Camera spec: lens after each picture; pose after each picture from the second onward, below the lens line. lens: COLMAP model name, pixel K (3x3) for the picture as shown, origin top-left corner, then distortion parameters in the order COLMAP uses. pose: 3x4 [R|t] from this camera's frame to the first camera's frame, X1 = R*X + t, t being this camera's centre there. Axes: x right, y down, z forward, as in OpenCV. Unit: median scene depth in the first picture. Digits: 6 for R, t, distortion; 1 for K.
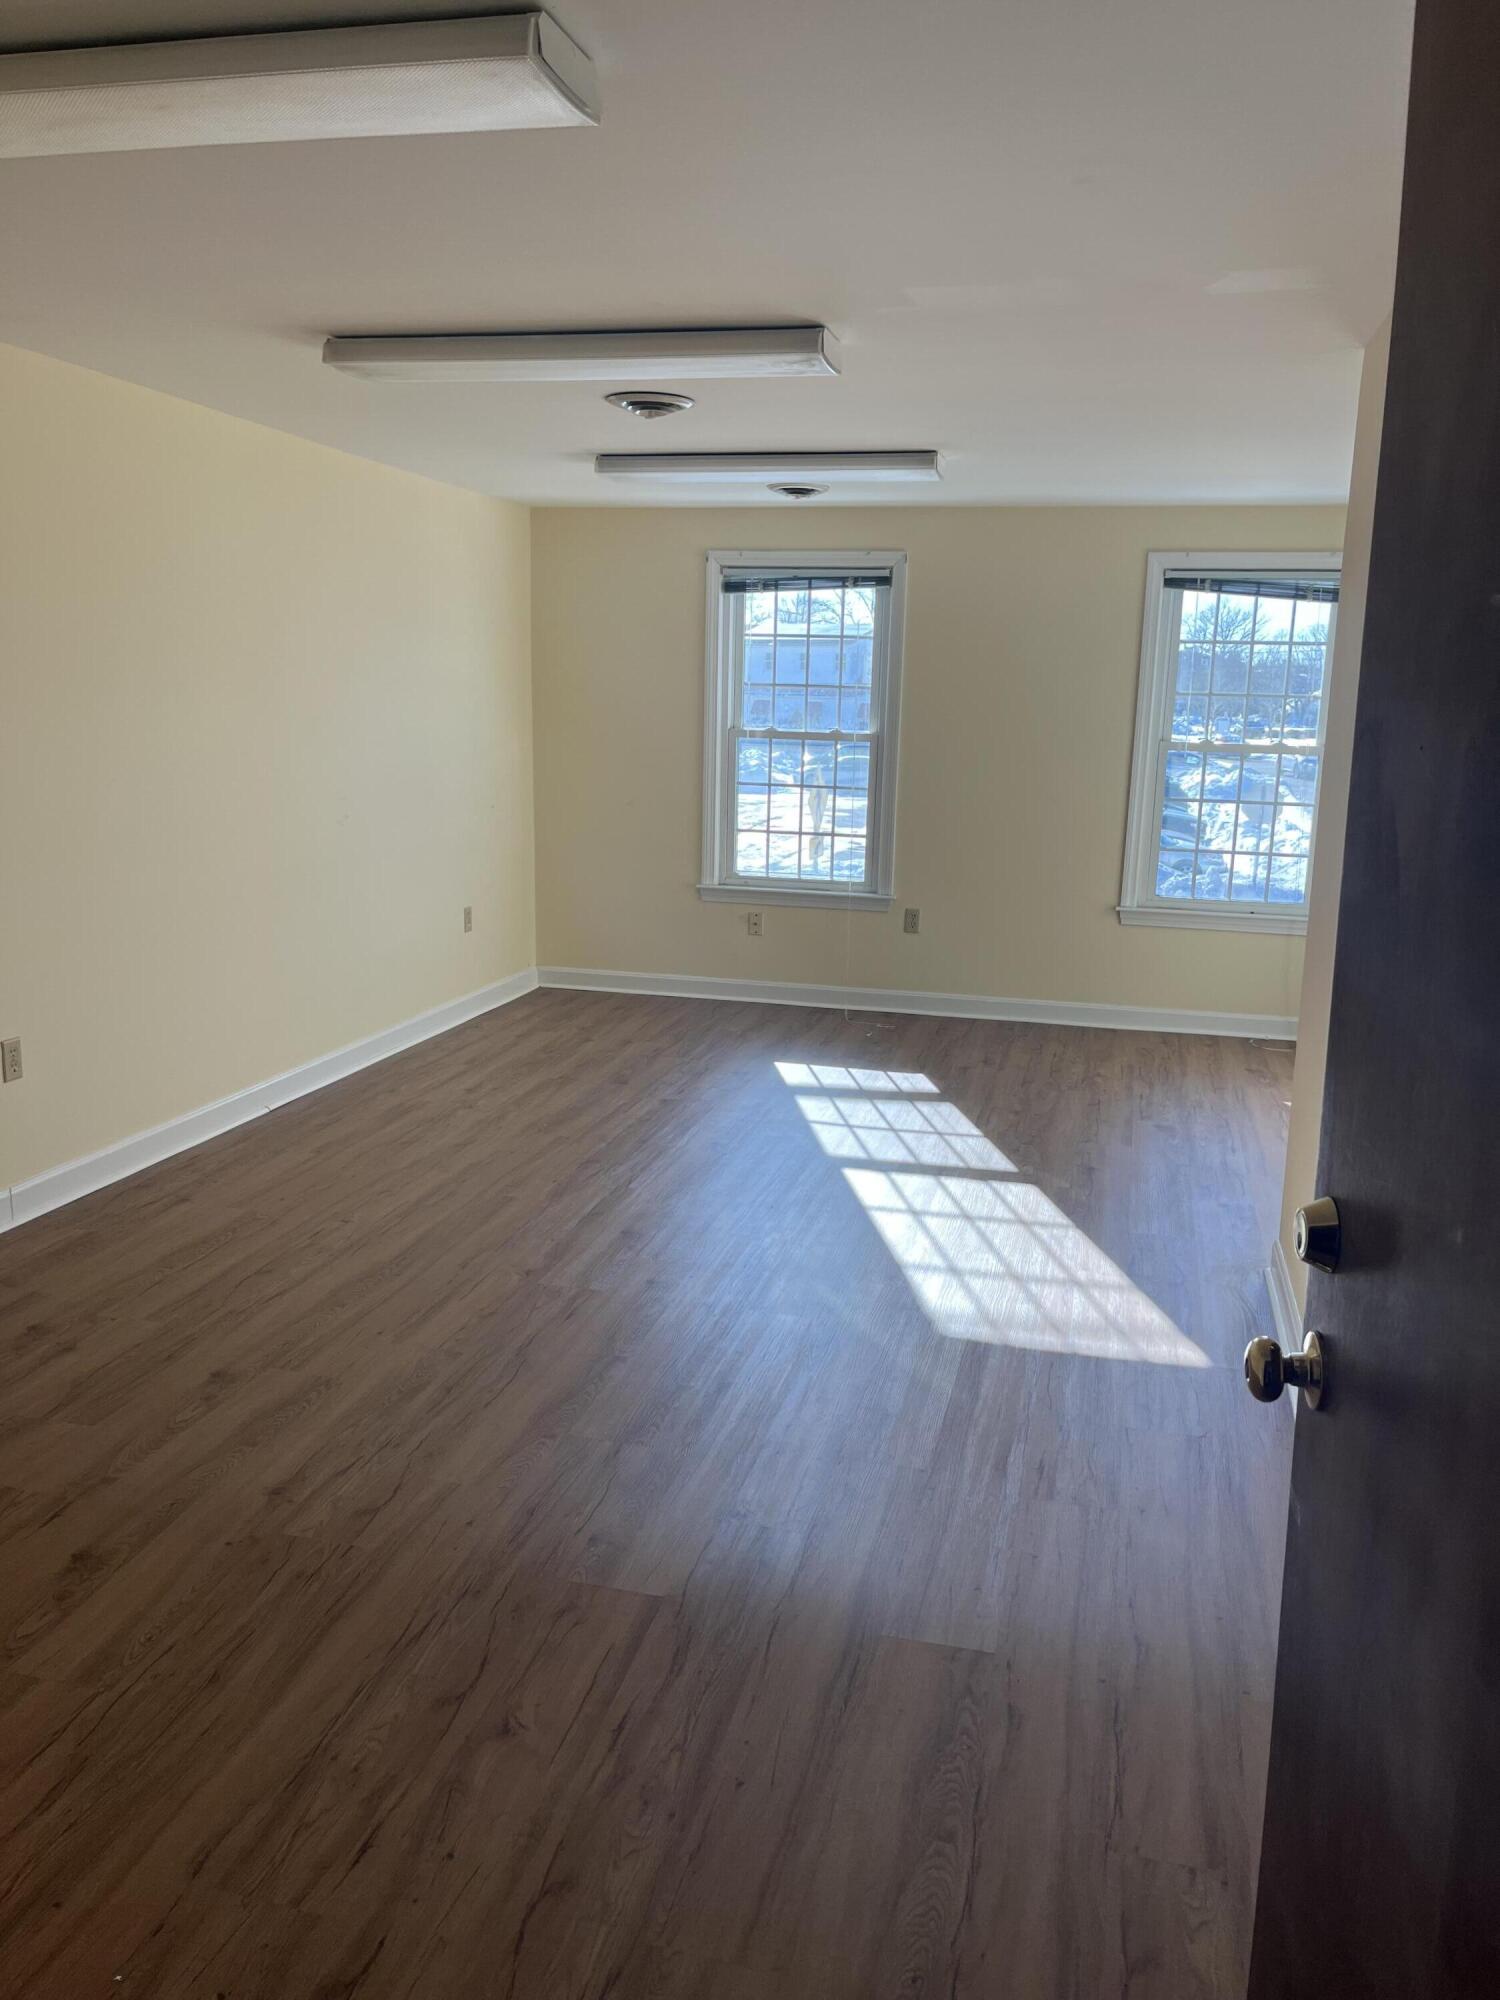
lens RADIAL K [[1528.5, 0, 750.0], [0, 1528.5, 1000.0], [0, 0, 1]] dist [0.007649, 0.001261]
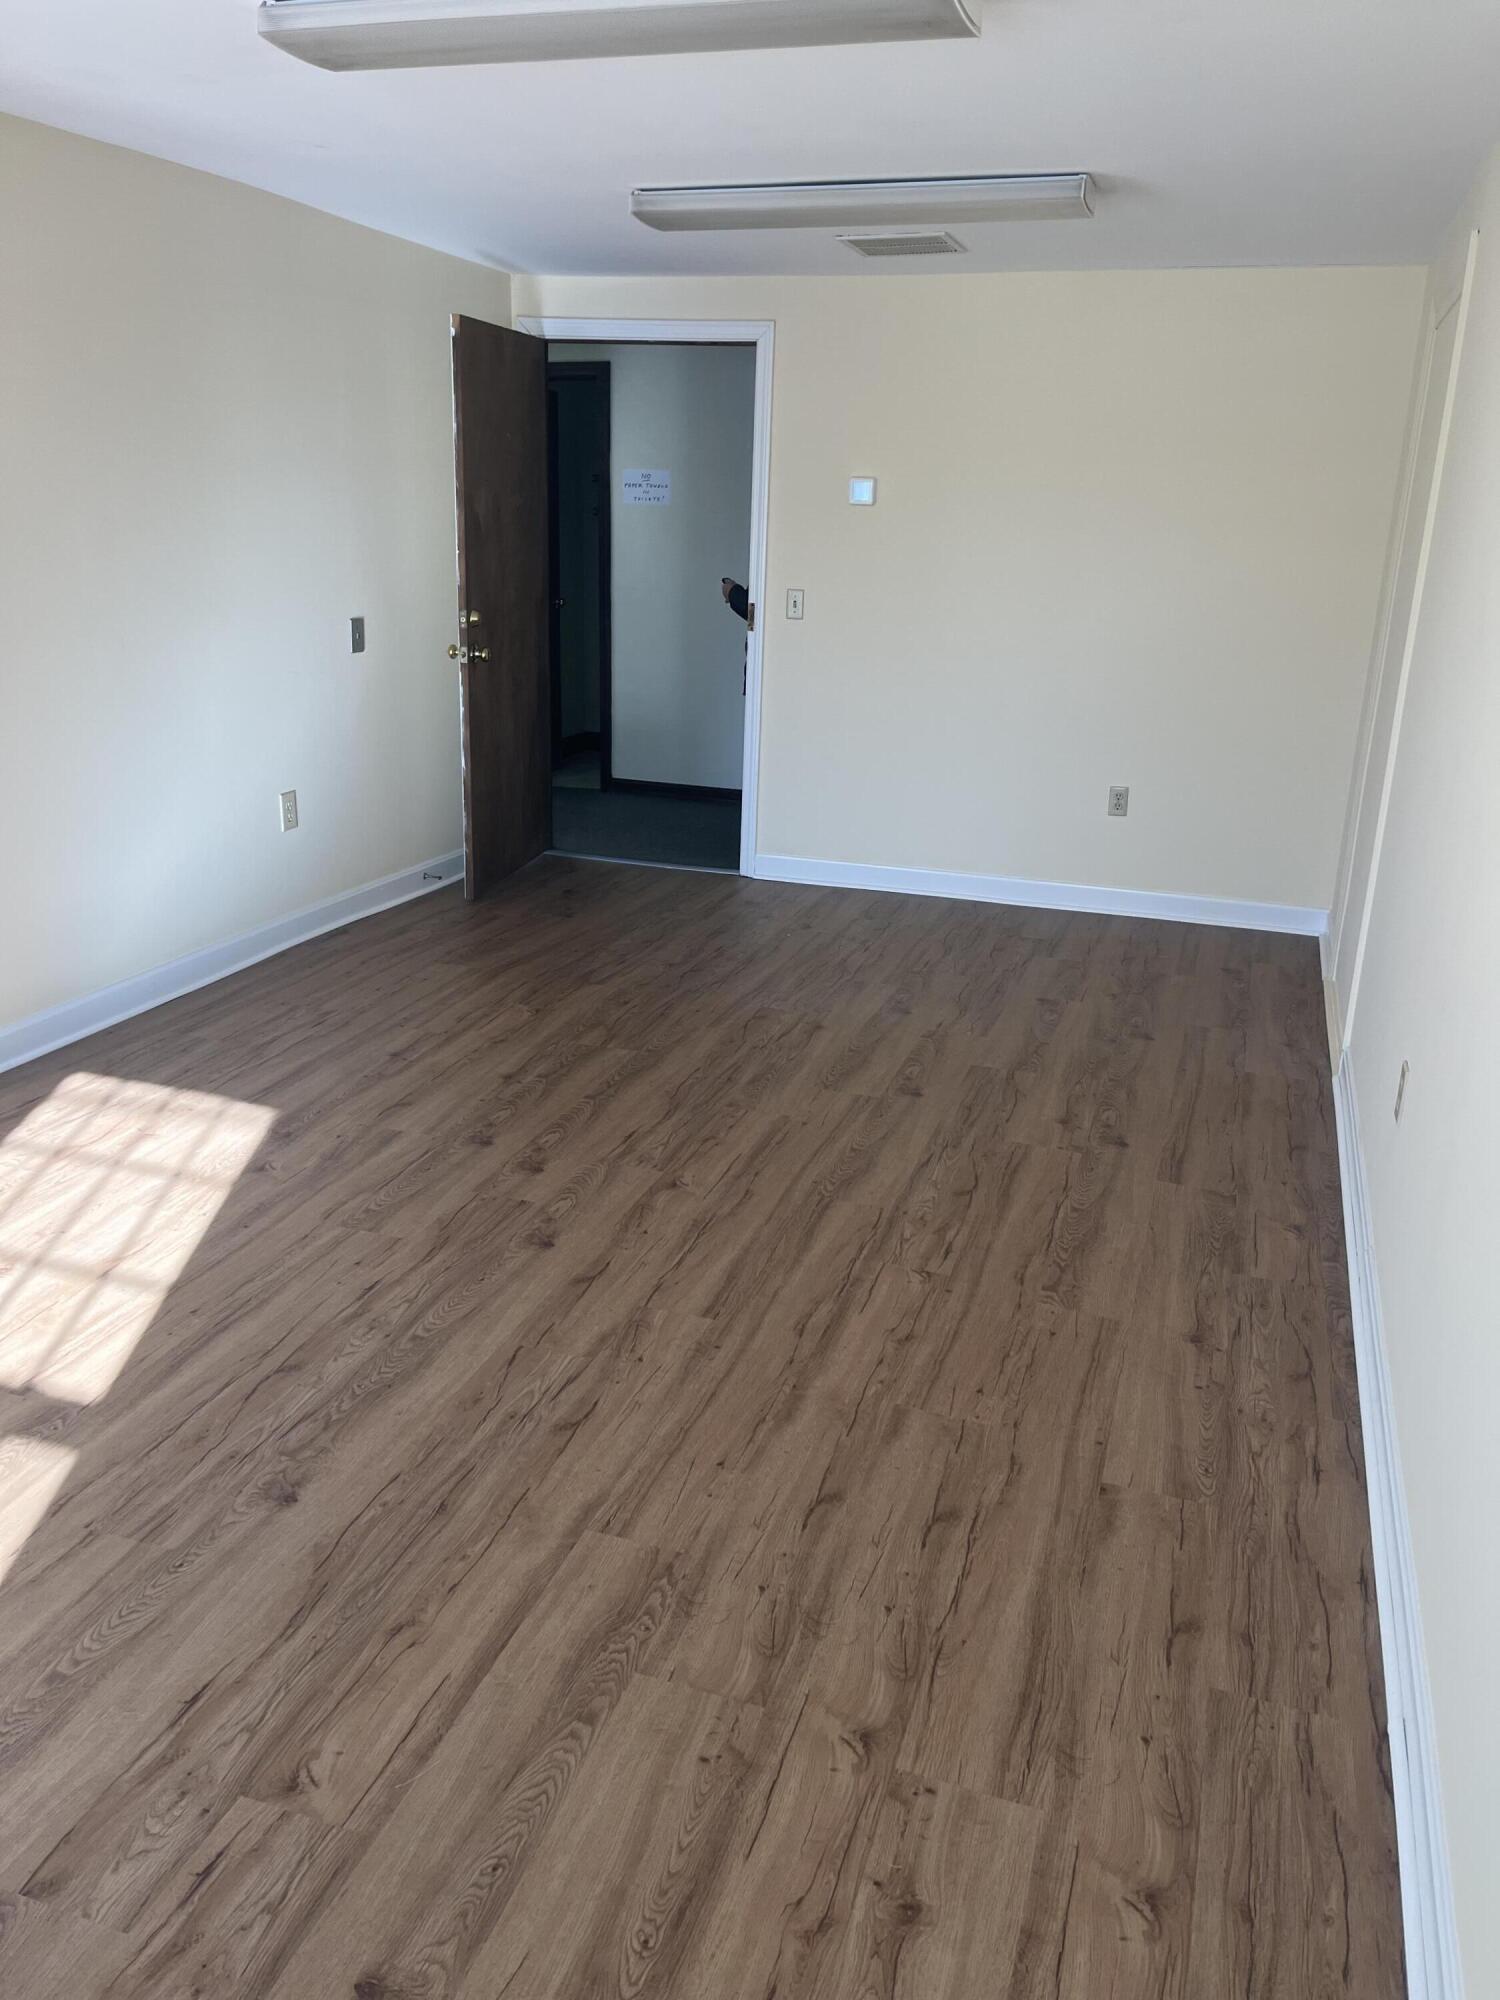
lens RADIAL K [[1528.5, 0, 750.0], [0, 1528.5, 1000.0], [0, 0, 1]] dist [0.007649, 0.001261]
pose [[-0.995186, -0.086926, 0.045257, -0.192604], [-0.053924, 0.871307, 0.487767, -0.305745], [-0.081832, 0.482978, -0.871800, 1.503400]]
